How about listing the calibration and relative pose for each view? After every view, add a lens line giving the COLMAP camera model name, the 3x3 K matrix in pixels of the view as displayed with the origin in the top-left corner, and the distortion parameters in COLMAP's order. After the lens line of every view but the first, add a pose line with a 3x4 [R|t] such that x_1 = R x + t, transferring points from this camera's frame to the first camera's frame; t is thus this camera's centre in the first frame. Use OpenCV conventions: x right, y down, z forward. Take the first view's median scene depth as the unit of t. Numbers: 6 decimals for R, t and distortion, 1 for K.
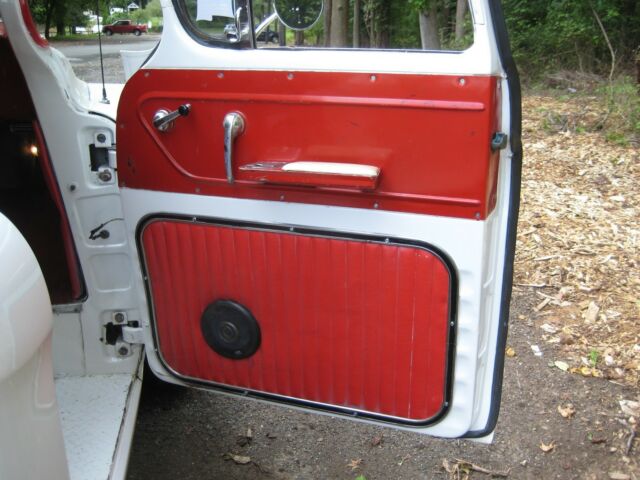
lens RADIAL K [[665.7, 0, 320.0], [0, 665.7, 240.0], [0, 0, 1]] dist [-0.156482, 0.189306]
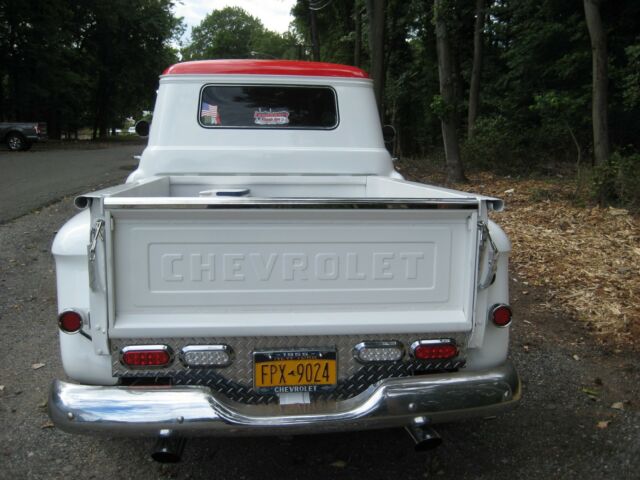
lens RADIAL K [[665.7, 0, 320.0], [0, 665.7, 240.0], [0, 0, 1]] dist [-0.156482, 0.189306]
pose [[0.999744, -0.006556, -0.021636, -0.113343], [0.003371, 0.989558, -0.144097, 0.145400], [0.022355, 0.143988, 0.989327, -0.501922]]
